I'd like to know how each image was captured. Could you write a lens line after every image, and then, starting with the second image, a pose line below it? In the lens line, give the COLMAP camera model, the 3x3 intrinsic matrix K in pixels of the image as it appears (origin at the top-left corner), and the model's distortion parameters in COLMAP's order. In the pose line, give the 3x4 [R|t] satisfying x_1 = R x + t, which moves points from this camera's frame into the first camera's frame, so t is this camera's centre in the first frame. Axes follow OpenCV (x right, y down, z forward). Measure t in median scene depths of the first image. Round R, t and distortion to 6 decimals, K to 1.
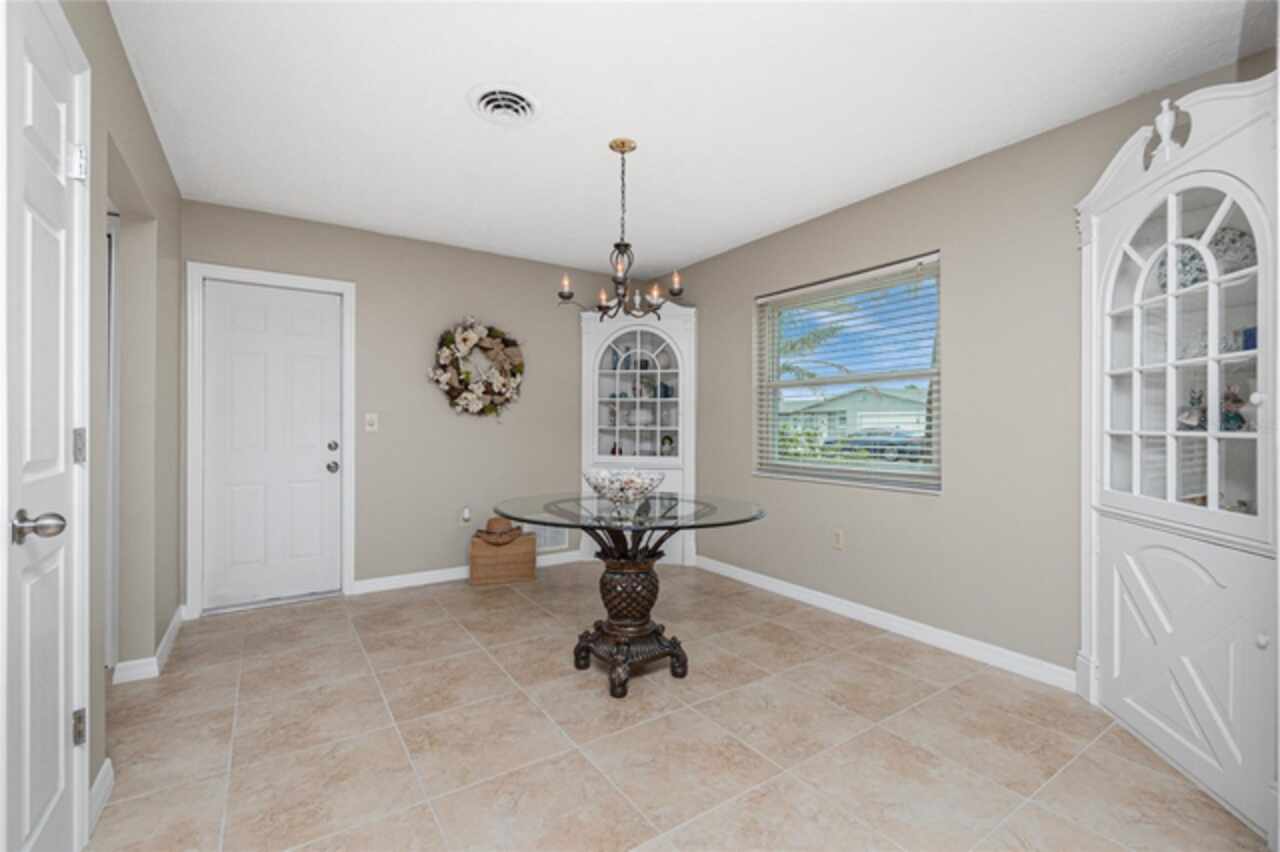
lens RADIAL K [[550.1, 0, 640.9], [0, 550.1, 424.6], [0, 0, 1]] dist [-0.003800, -0.000348]
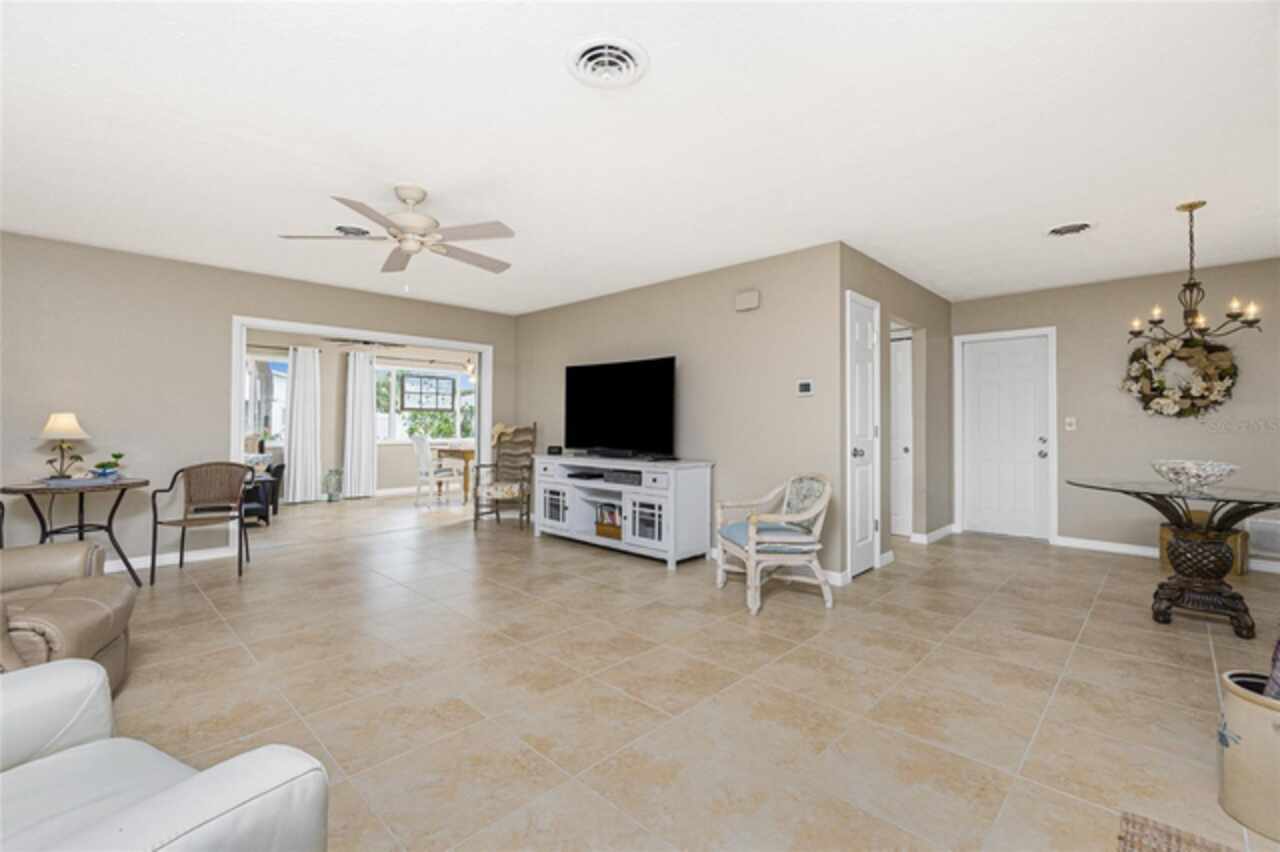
lens RADIAL K [[550.1, 0, 641.4], [0, 550.1, 419.5], [0, 0, 1]] dist [-0.003800, -0.000348]
pose [[0.210392, -0.010082, -0.977565, 0.588931], [-0.003669, 0.999932, -0.011103, 0.003932], [0.977610, 0.005922, 0.210340, -0.320737]]
